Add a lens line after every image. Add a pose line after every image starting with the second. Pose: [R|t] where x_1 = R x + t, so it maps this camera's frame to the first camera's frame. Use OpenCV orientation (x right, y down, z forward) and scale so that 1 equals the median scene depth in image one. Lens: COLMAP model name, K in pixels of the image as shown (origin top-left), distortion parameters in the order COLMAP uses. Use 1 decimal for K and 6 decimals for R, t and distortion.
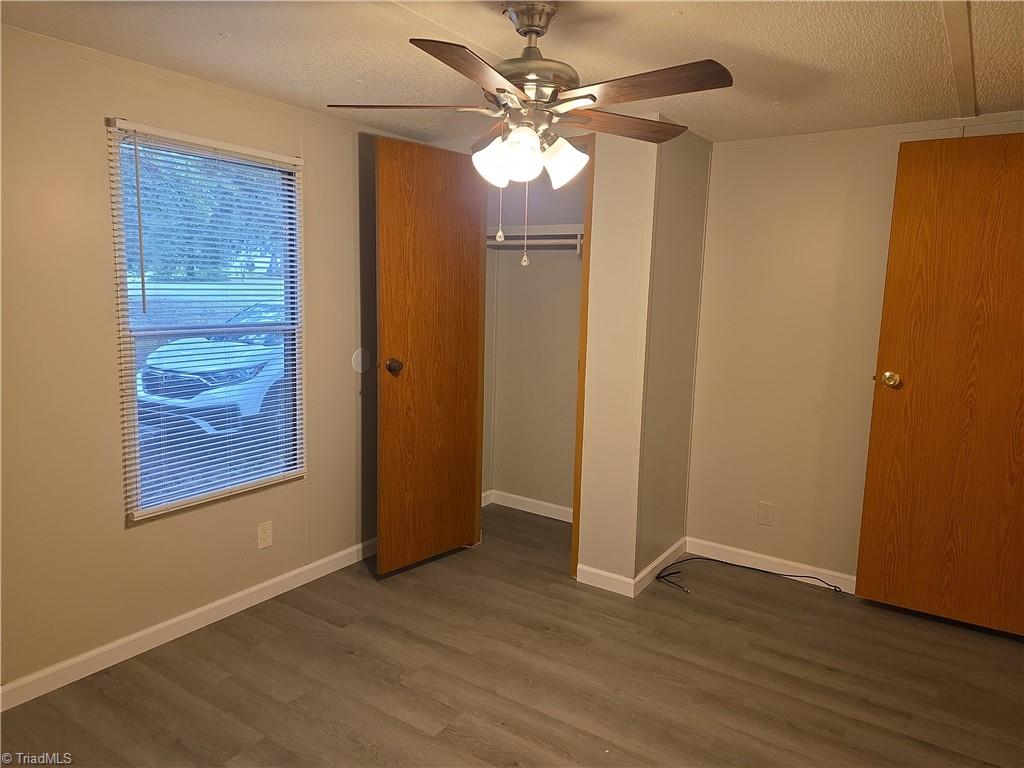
lens RADIAL K [[693.6, 0, 508.4], [0, 693.6, 386.1], [0, 0, 1]] dist [0.068629, -0.051946]
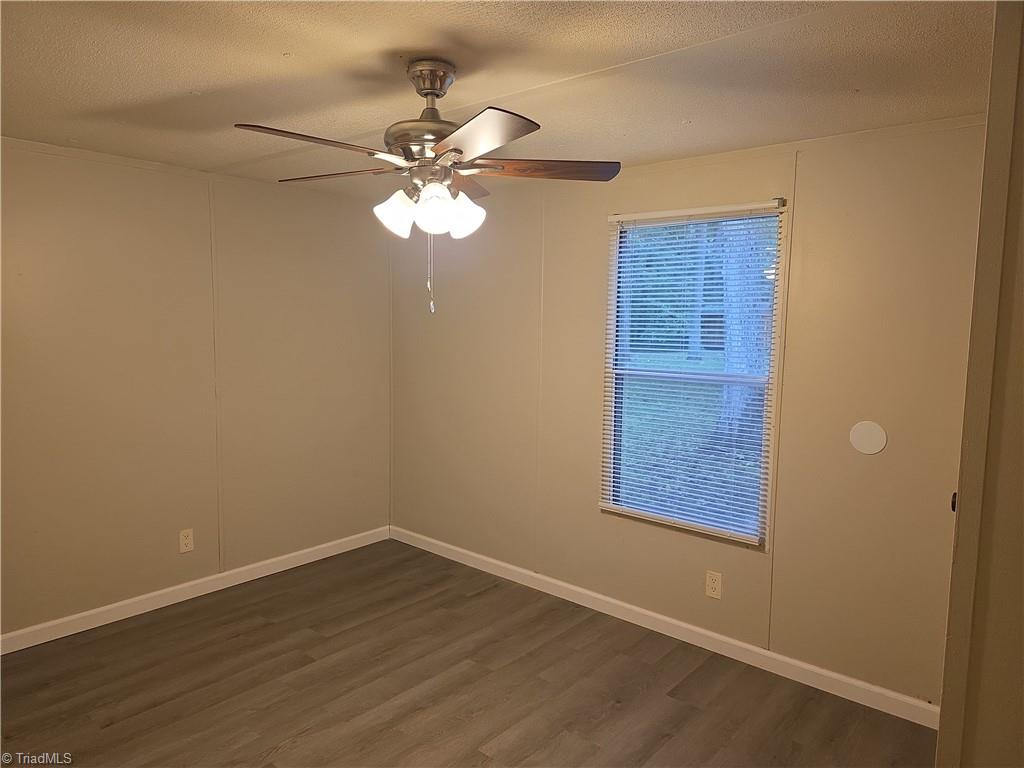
lens RADIAL K [[692.1, 0, 499.0], [0, 692.1, 398.6], [0, 0, 1]] dist [0.024219, -0.000267]
pose [[-0.138538, 0.098692, -0.985427, 0.763131], [-0.149732, 0.981497, 0.119349, -0.141917], [0.978973, 0.164084, -0.121197, 0.918963]]
